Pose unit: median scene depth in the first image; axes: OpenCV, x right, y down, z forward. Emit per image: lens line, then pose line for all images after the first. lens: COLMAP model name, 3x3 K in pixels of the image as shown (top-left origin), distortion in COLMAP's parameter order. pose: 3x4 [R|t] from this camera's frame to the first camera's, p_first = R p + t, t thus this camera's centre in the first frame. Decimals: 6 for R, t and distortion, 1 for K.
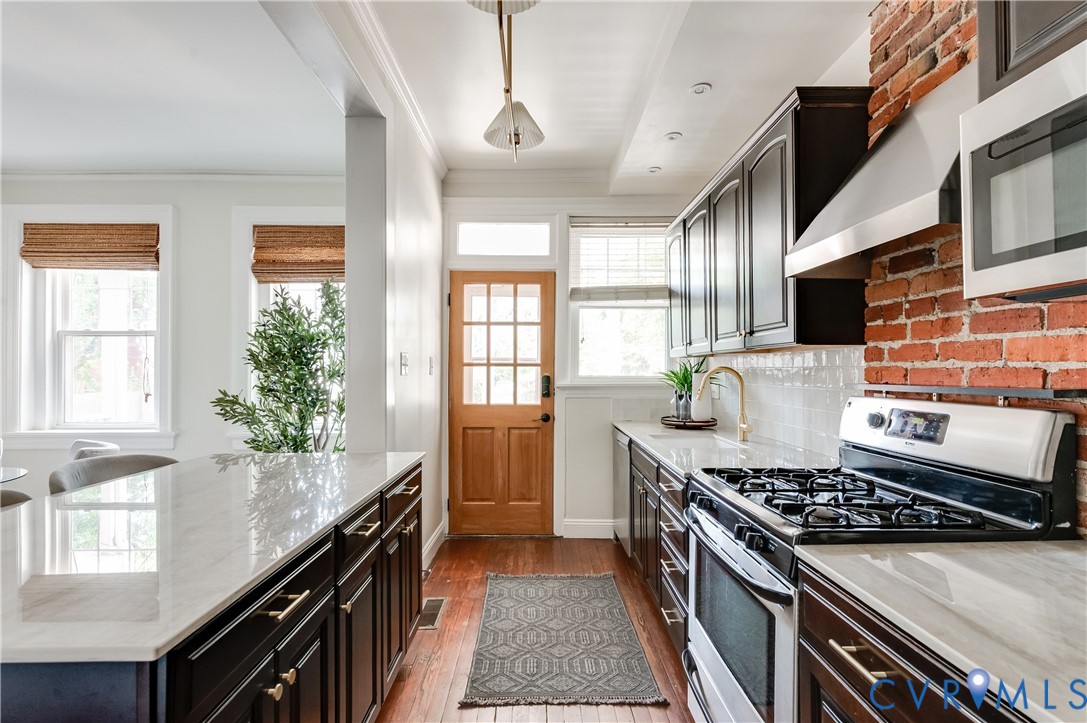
lens RADIAL K [[496.0, 0, 547.6], [0, 496.0, 369.7], [0, 0, 1]] dist [0.004383, -0.002073]
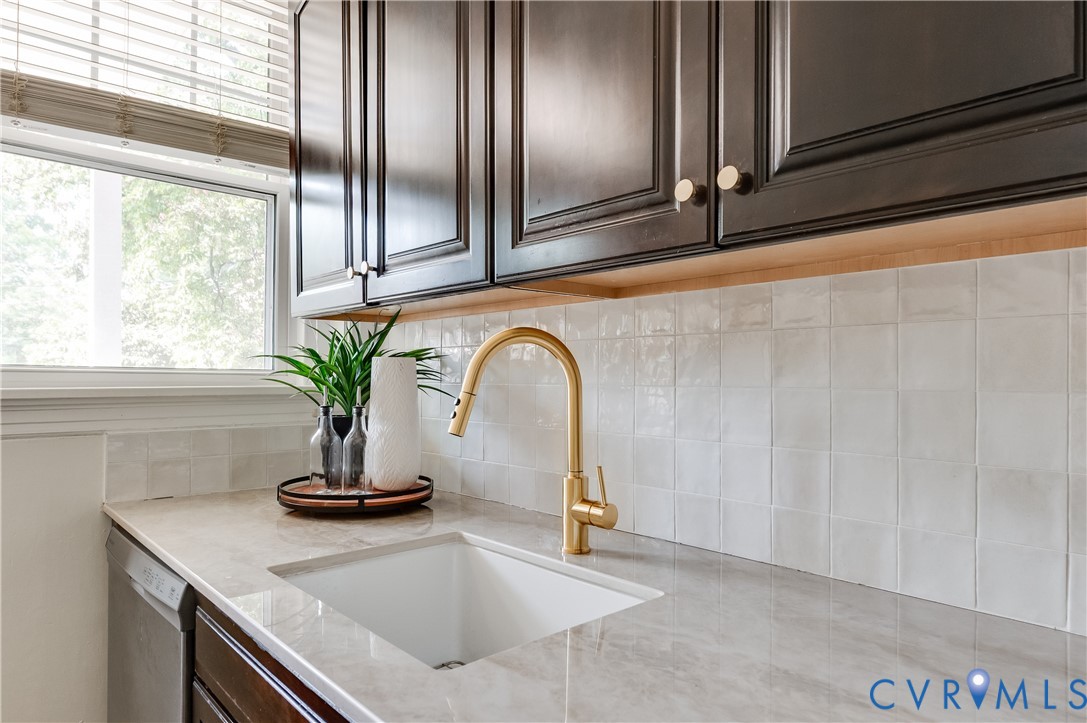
lens RADIAL K [[669.5, 0, 541.8], [0, 669.5, 378.4], [0, 0, 1]] dist [-0.008025, -0.001585]
pose [[0.751664, 0.009223, 0.659481, 0.079580], [-0.010402, 0.999944, -0.002129, 0.027639], [-0.659464, -0.005259, 0.751718, 0.685710]]
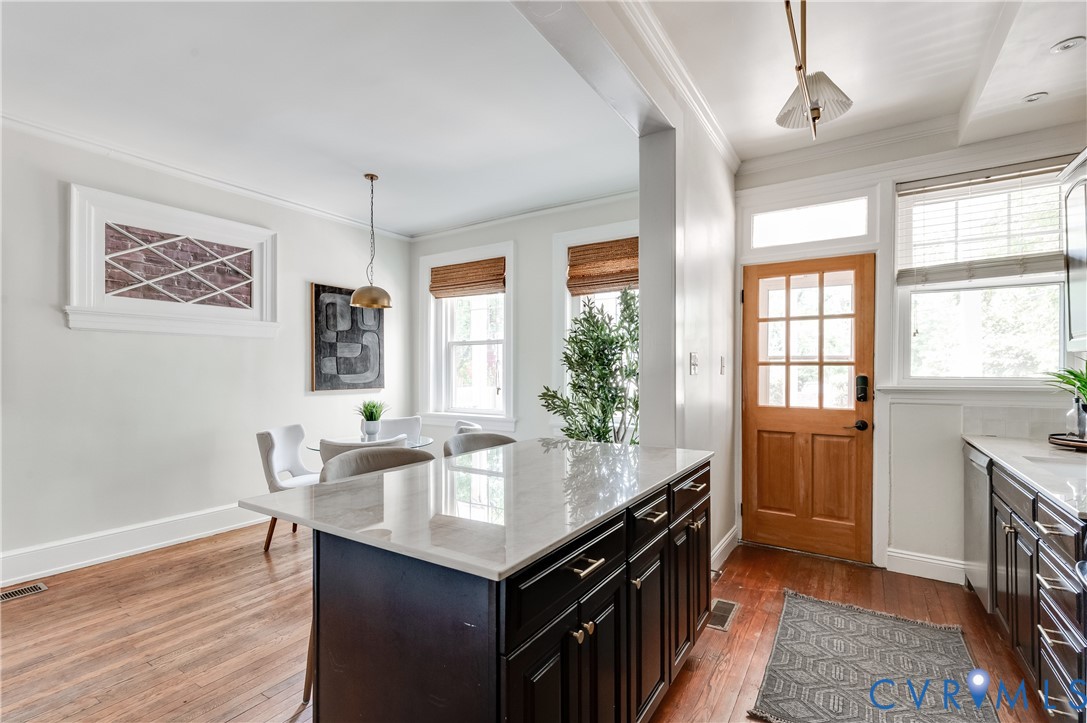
lens RADIAL K [[496.0, 0, 547.1], [0, 496.0, 370.4], [0, 0, 1]] dist [0.004383, -0.002073]
pose [[0.835196, -0.000055, -0.549952, 0.019400], [0.001195, 0.999998, 0.001714, 0.000119], [0.549951, -0.002089, 0.835194, -0.018211]]
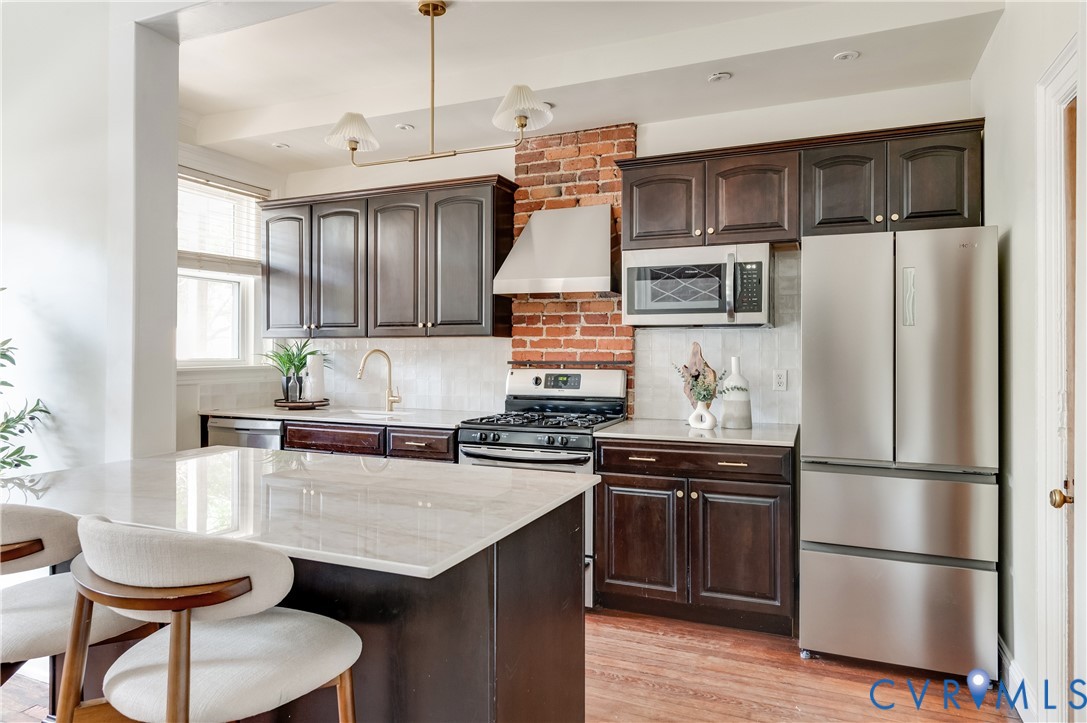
lens RADIAL K [[669.5, 0, 546.1], [0, 669.5, 355.8], [0, 0, 1]] dist [-0.008025, -0.001585]
pose [[0.410892, 0.001420, 0.911683, -0.943147], [-0.005583, 0.999984, 0.000959, 0.005197], [-0.911667, -0.005484, 0.410893, -0.013857]]
